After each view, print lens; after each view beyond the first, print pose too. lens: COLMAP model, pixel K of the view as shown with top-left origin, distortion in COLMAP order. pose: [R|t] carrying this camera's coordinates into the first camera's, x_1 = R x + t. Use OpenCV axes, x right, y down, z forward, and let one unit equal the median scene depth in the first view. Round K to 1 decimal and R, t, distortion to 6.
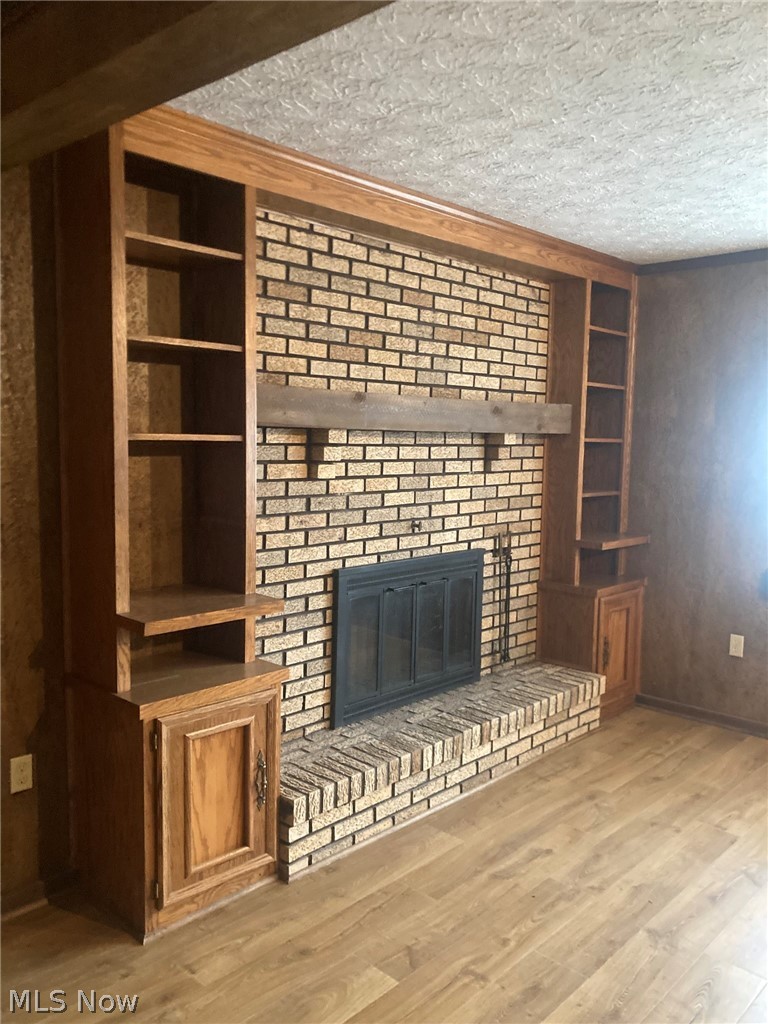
lens RADIAL K [[835.6, 0, 383.6], [0, 835.6, 516.5], [0, 0, 1]] dist [0.016406, -0.045241]
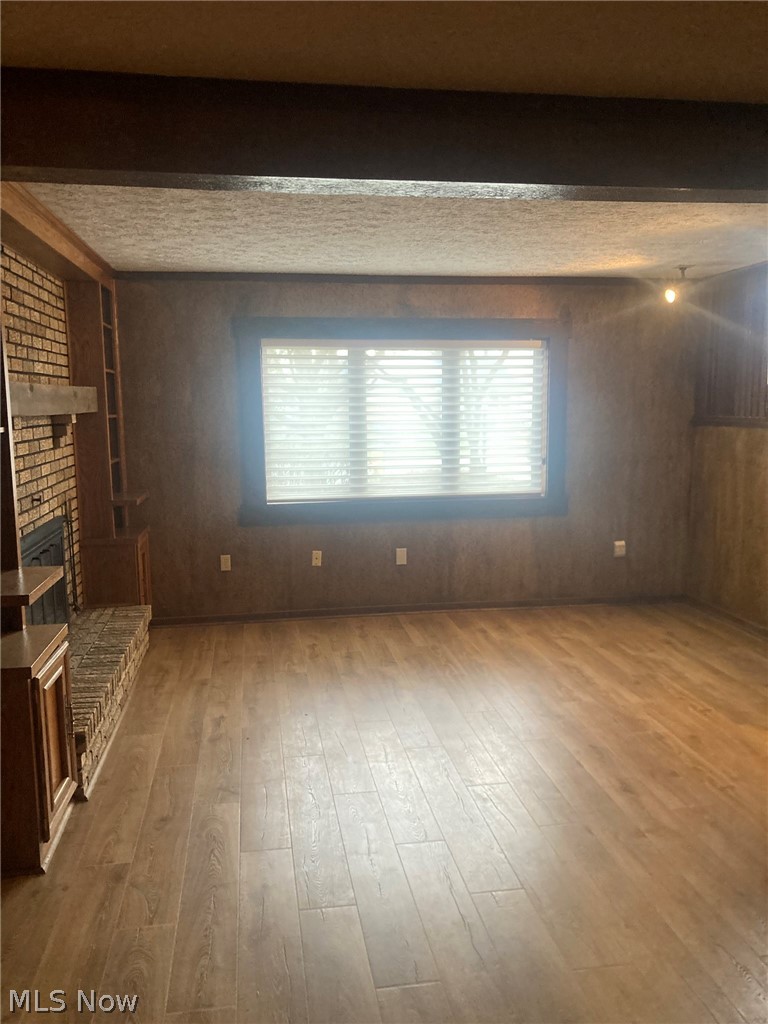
lens RADIAL K [[835.6, 0, 386.2], [0, 835.6, 511.2], [0, 0, 1]] dist [0.016406, -0.045241]
pose [[0.611223, -0.129247, 0.780834, -0.505960], [0.102152, 0.991207, 0.084107, -0.018600], [-0.784838, 0.028355, 0.619052, -0.056973]]
